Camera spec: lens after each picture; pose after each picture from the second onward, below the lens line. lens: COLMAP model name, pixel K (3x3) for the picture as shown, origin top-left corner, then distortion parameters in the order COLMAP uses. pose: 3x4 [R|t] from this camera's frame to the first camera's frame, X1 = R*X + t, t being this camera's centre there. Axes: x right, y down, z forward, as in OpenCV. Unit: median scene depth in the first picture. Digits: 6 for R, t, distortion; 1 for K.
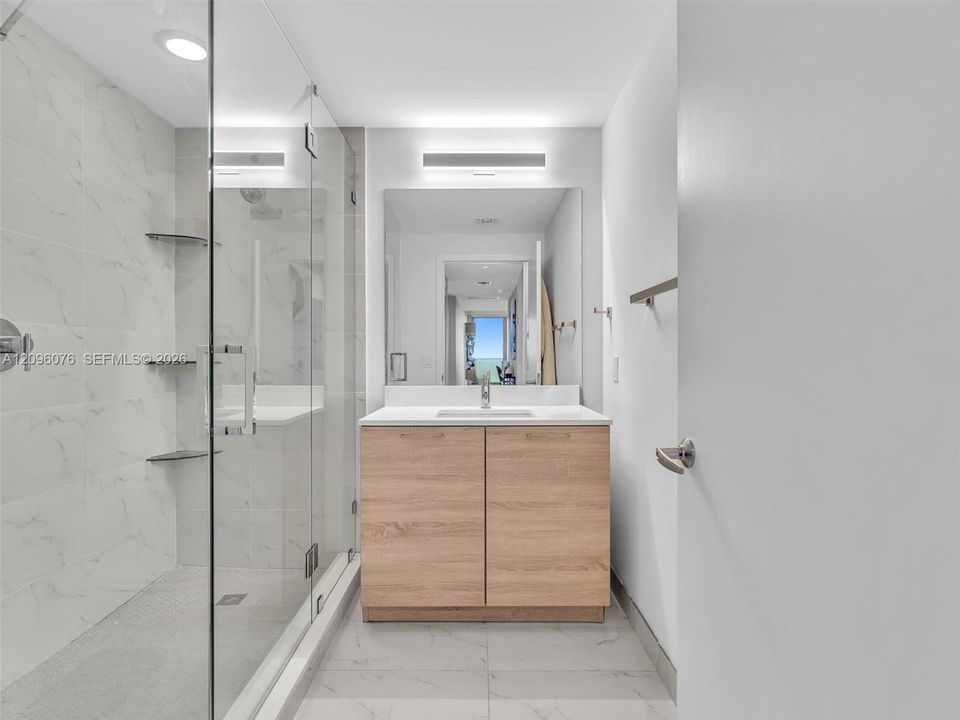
lens RADIAL K [[496.3, 0, 471.5], [0, 496.3, 362.2], [0, 0, 1]] dist [0.000567, 0.001544]
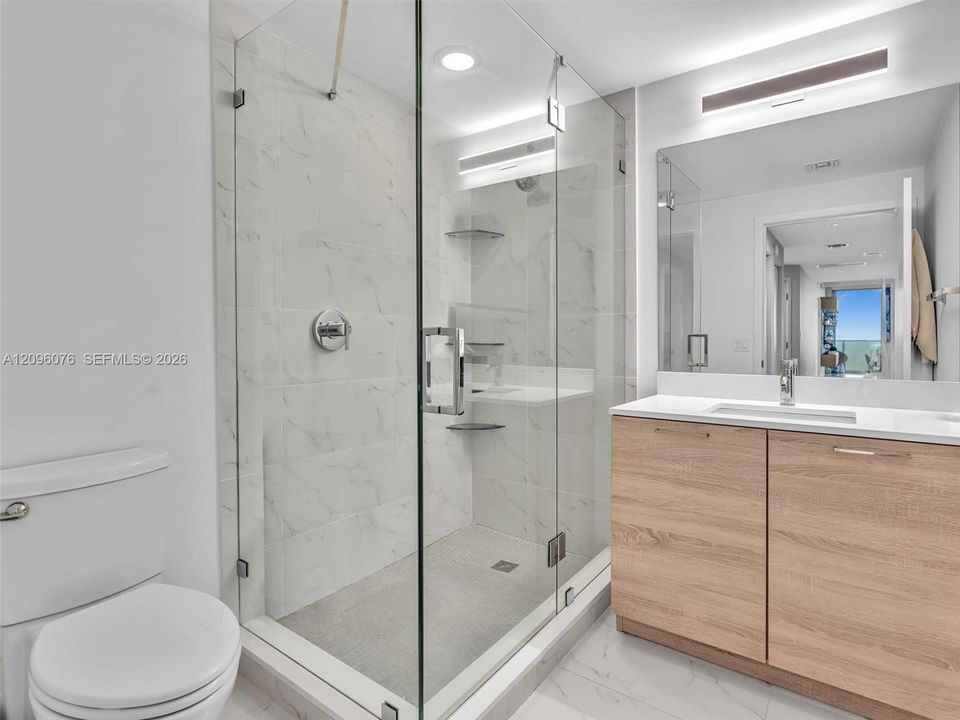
lens RADIAL K [[496.3, 0, 490.6], [0, 496.3, 344.7], [0, 0, 1]] dist [0.000567, 0.001544]
pose [[0.817165, 0.006265, -0.576370, 0.114344], [-0.005683, 0.999980, 0.002813, -0.001086], [0.576376, 0.000976, 0.817184, 0.121642]]
